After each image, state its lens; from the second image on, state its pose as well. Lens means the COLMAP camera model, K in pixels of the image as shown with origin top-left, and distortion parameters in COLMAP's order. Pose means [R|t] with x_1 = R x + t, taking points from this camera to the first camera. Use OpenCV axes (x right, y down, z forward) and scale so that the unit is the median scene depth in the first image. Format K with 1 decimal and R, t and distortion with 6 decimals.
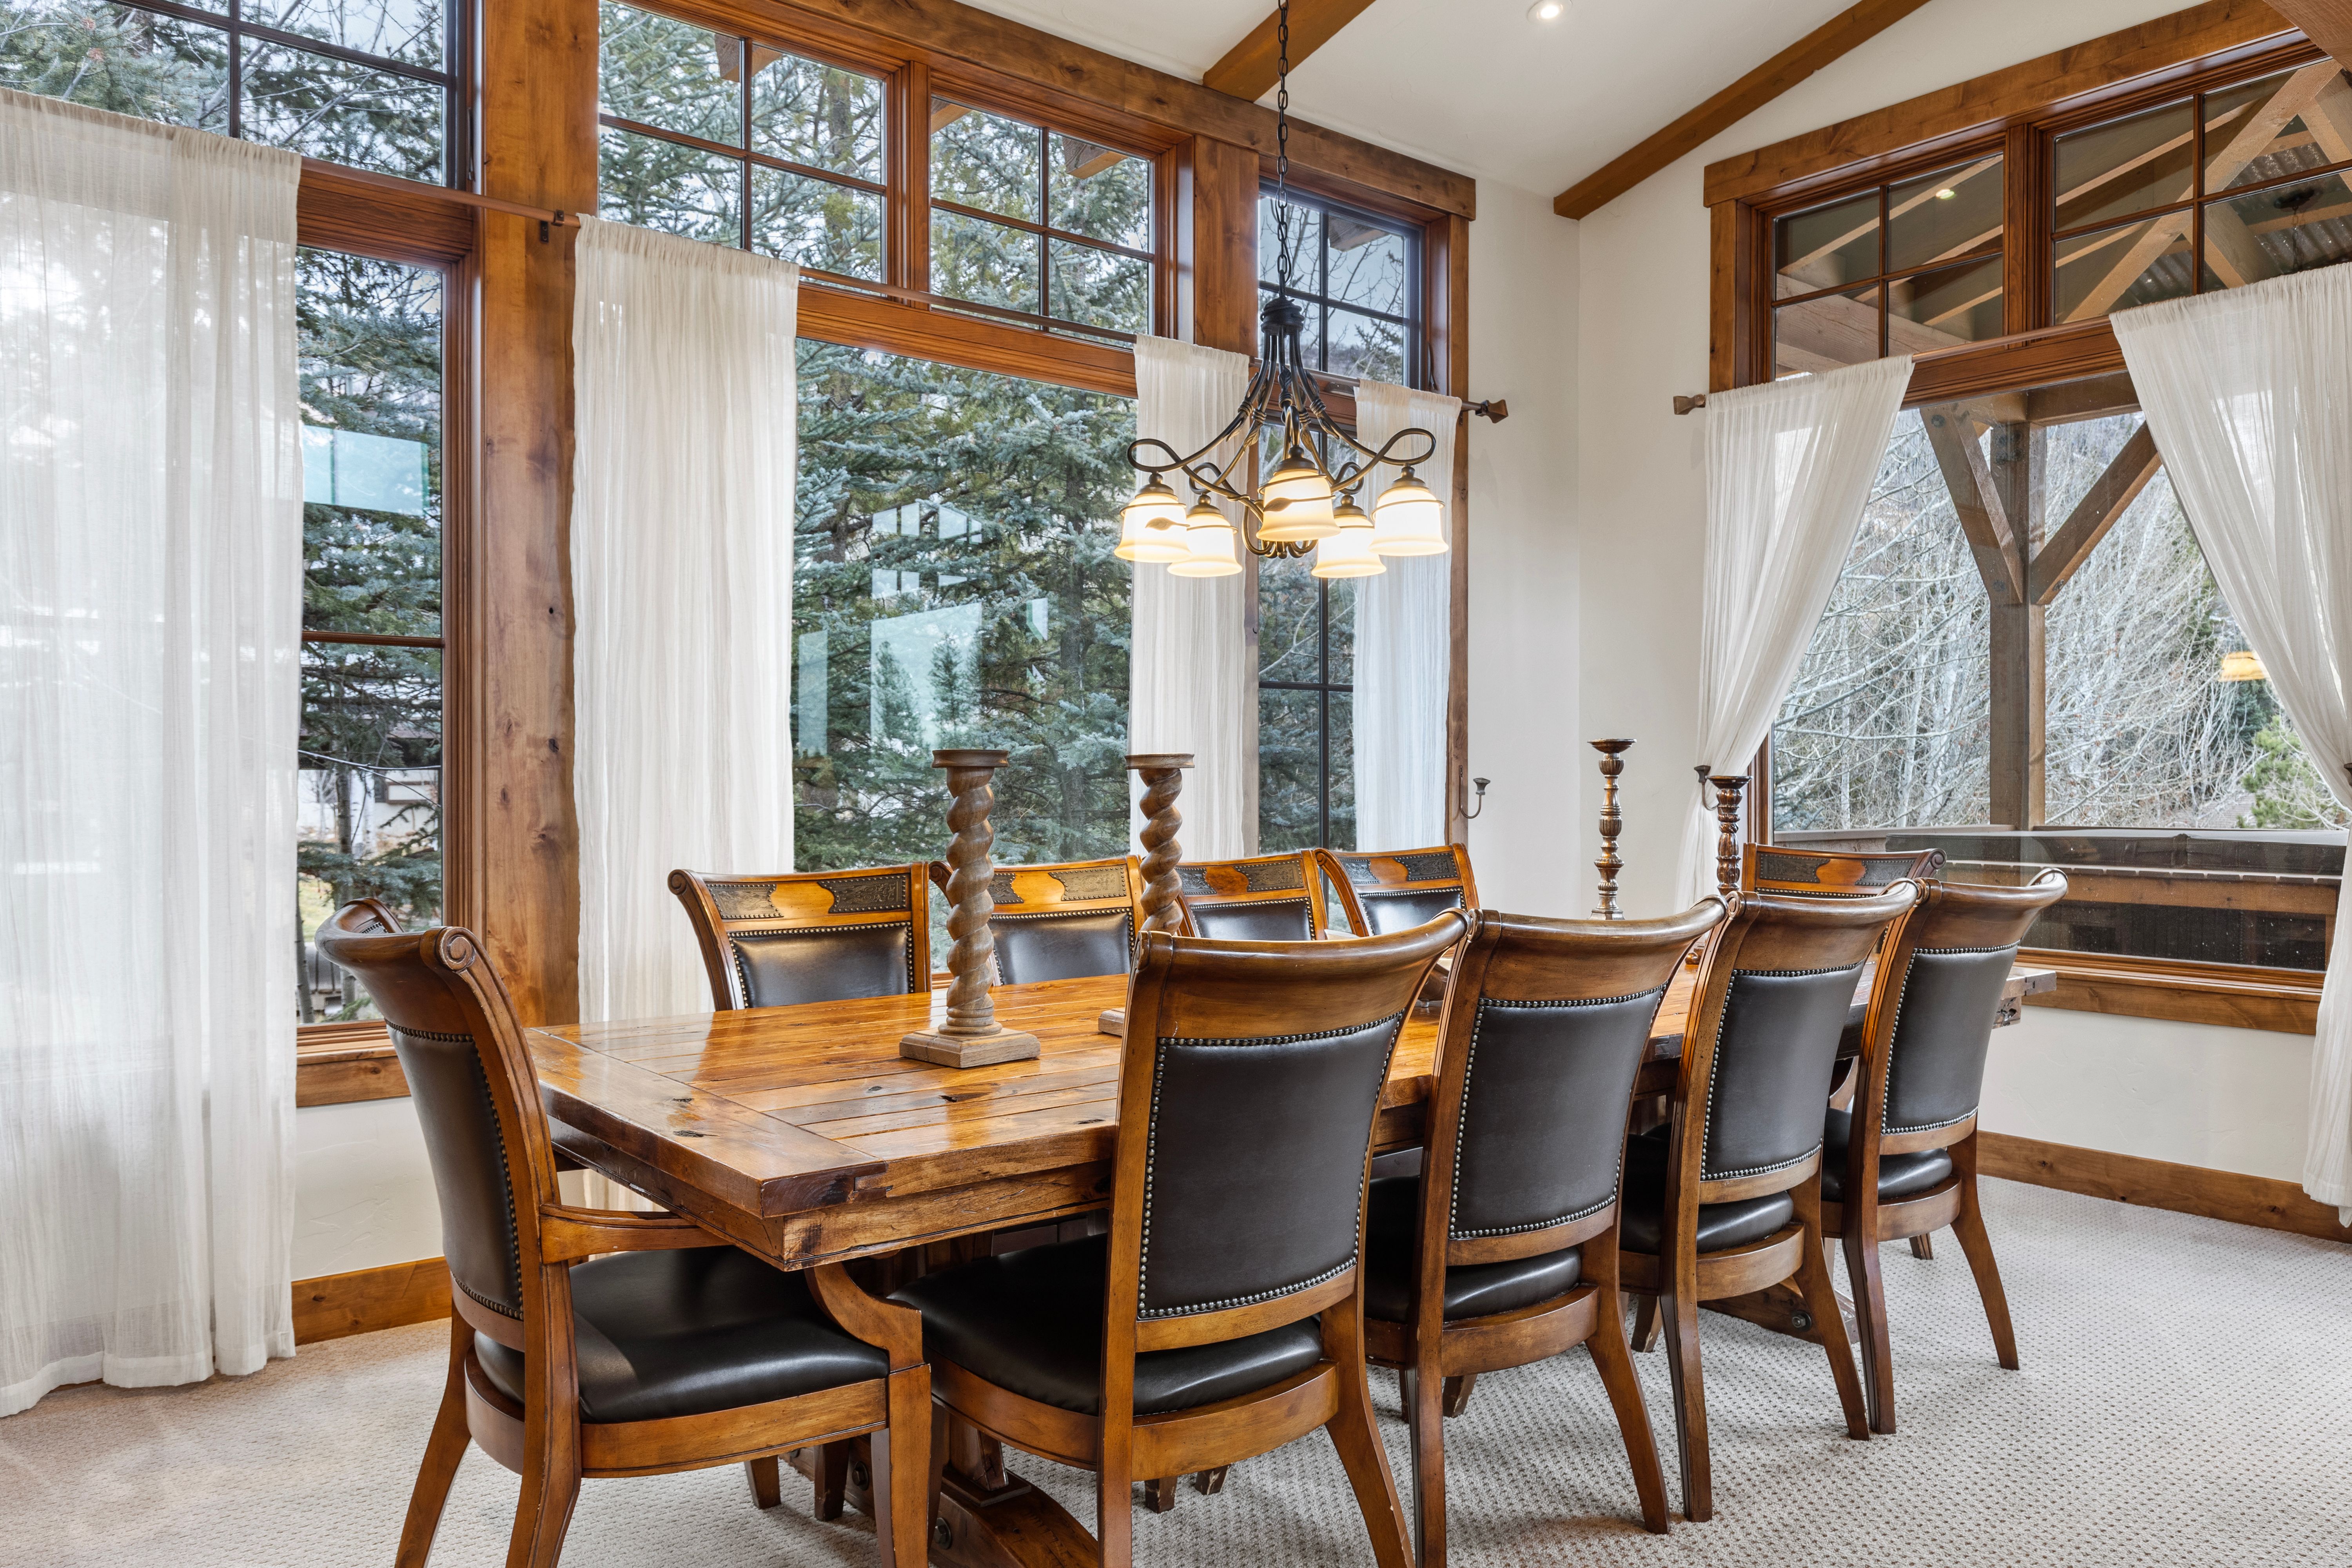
lens RADIAL K [[1662.7, 0, 1181.5], [0, 1662.7, 800.5], [0, 0, 1]] dist [0.000113, -0.004437]
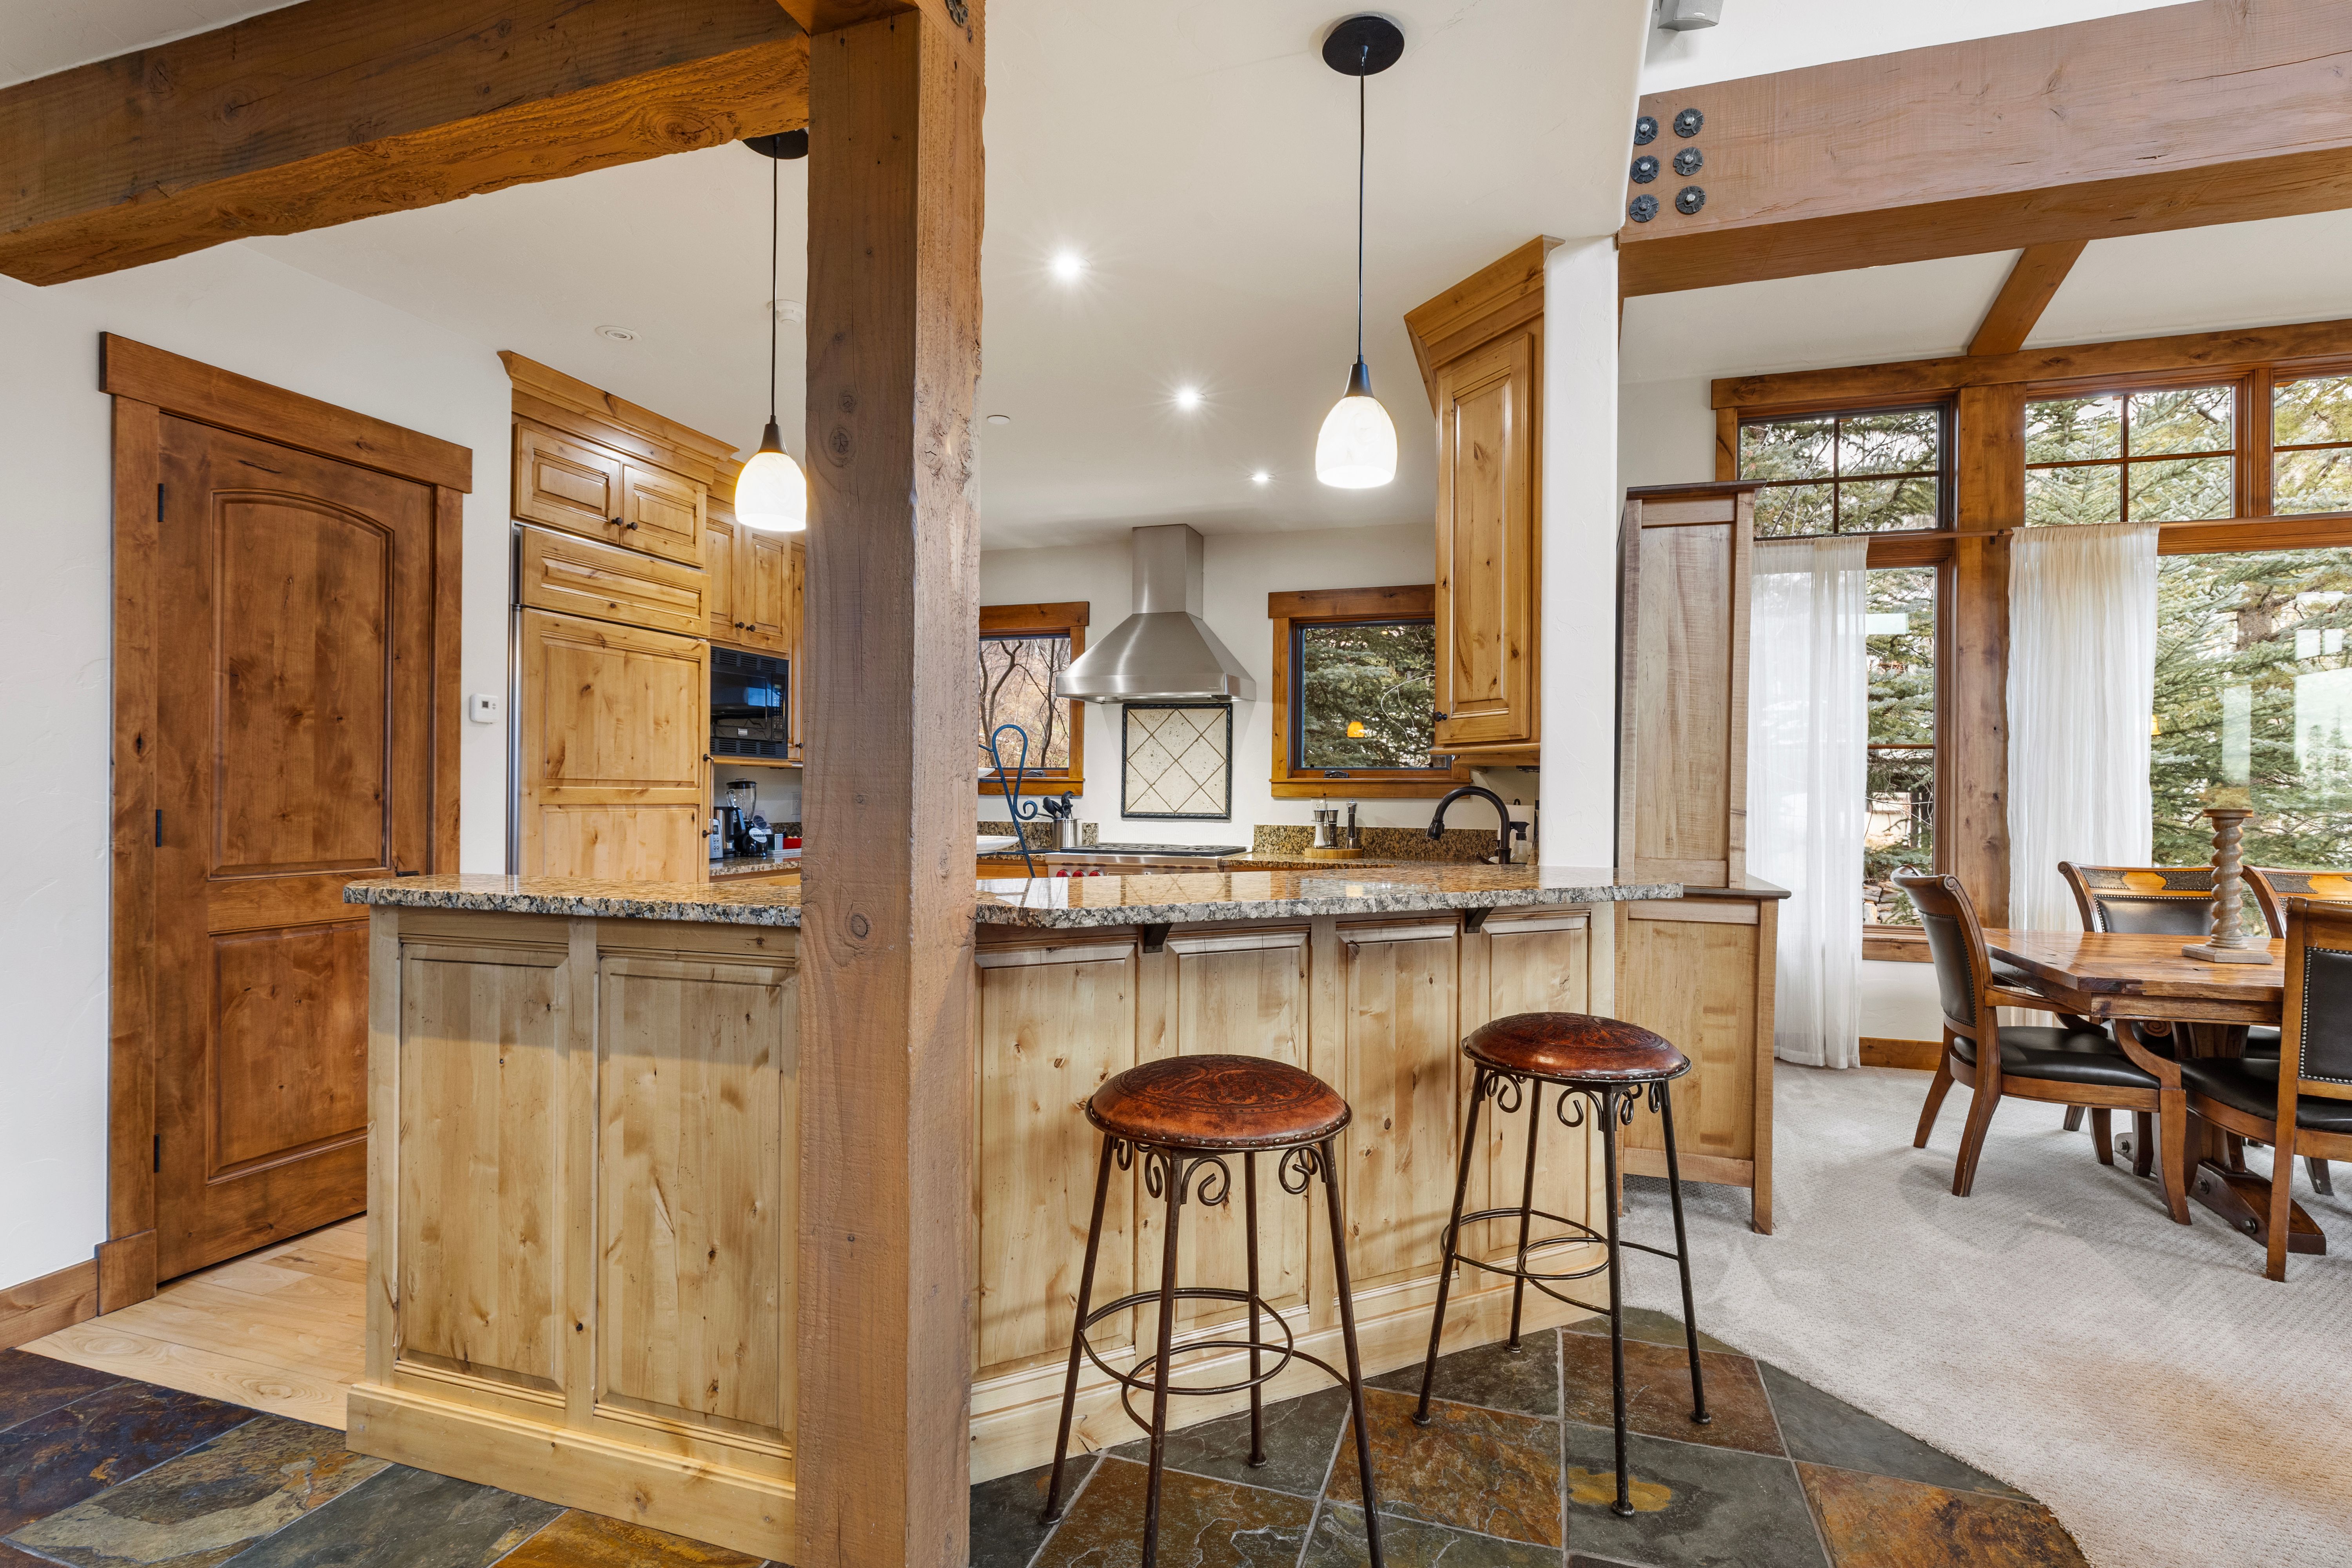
lens RADIAL K [[1129.2, 0, 1177.3], [0, 1129.2, 793.2], [0, 0, 1]] dist [-0.004345, -0.000940]
pose [[0.544670, 0.002757, -0.838646, 0.224714], [-0.013652, 0.999891, -0.005579, -0.016732], [0.838539, 0.014488, 0.544648, -0.569060]]
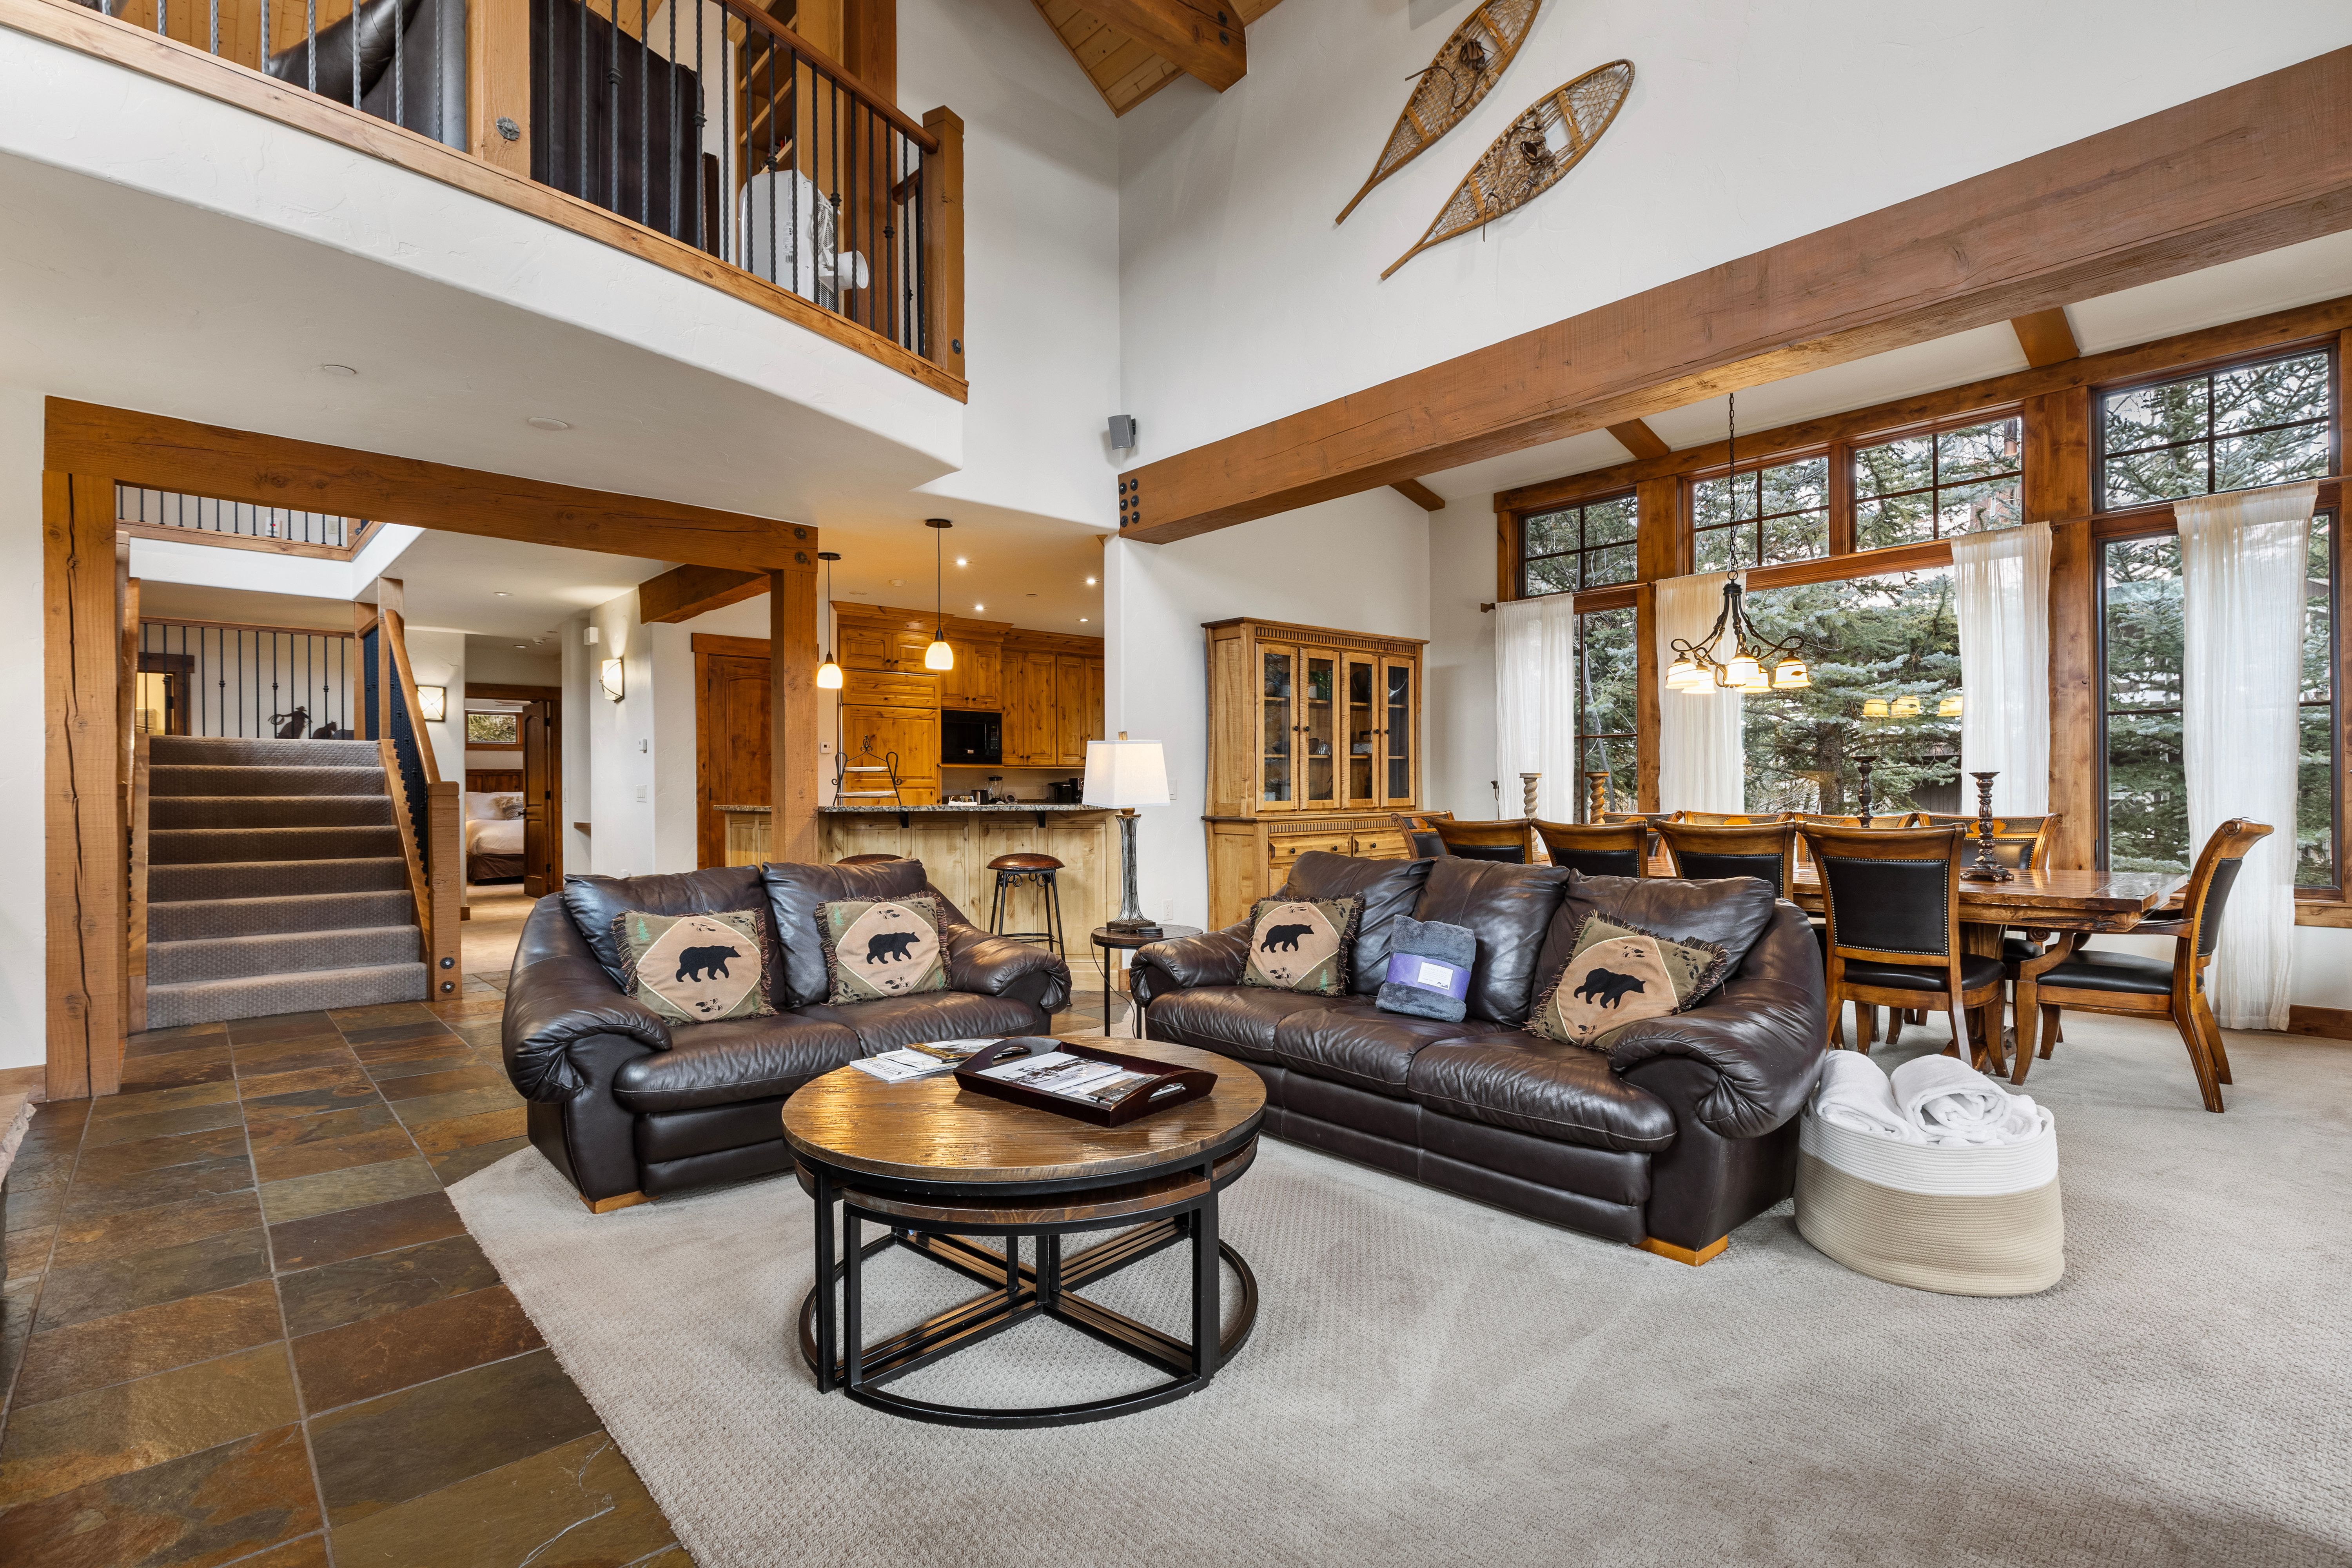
lens RADIAL K [[1129.2, 0, 1178.0], [0, 1129.2, 784.5], [0, 0, 1]] dist [-0.004345, -0.000940]
pose [[0.048605, -0.007858, -0.998787, 1.514034], [-0.001486, 0.999967, -0.007940, 0.009562], [0.998817, 0.001870, 0.048591, 0.089345]]
